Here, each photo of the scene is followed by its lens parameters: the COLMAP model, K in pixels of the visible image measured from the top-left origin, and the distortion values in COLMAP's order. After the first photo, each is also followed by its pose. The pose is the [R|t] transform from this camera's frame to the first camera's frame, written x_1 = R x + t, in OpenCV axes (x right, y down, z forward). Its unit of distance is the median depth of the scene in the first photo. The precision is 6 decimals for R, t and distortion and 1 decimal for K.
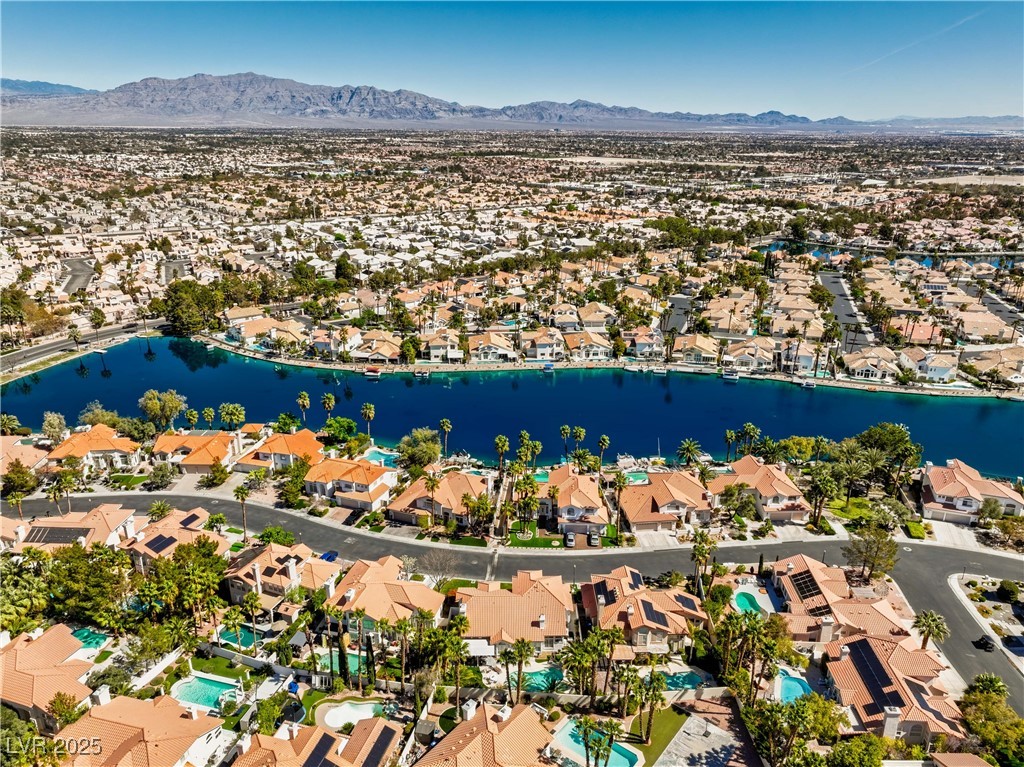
lens RADIAL K [[721.6, 0, 515.2], [0, 721.6, 383.8], [0, 0, 1]] dist [0.004034, 0.009571]
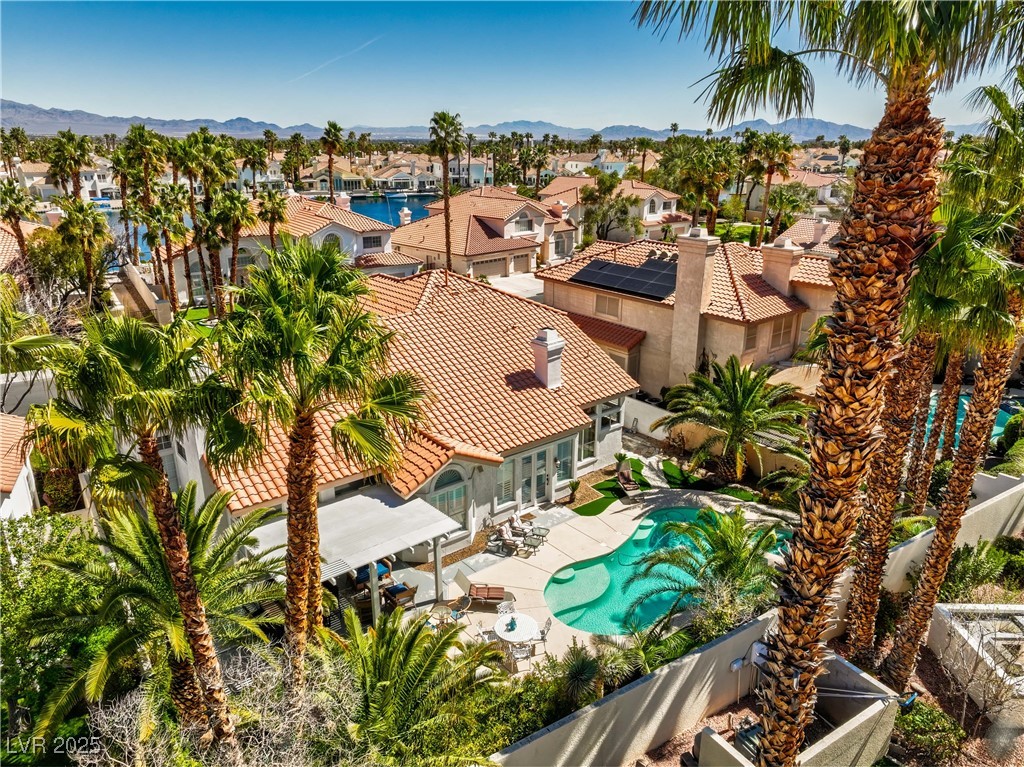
lens RADIAL K [[721.6, 0, 513.5], [0, 721.6, 385.4], [0, 0, 1]] dist [0.004034, 0.009571]
pose [[0.787923, -0.203197, 0.581281, -0.088085], [0.207597, 0.976378, 0.059914, 0.243789], [-0.579724, 0.073464, 0.811494, 0.615388]]
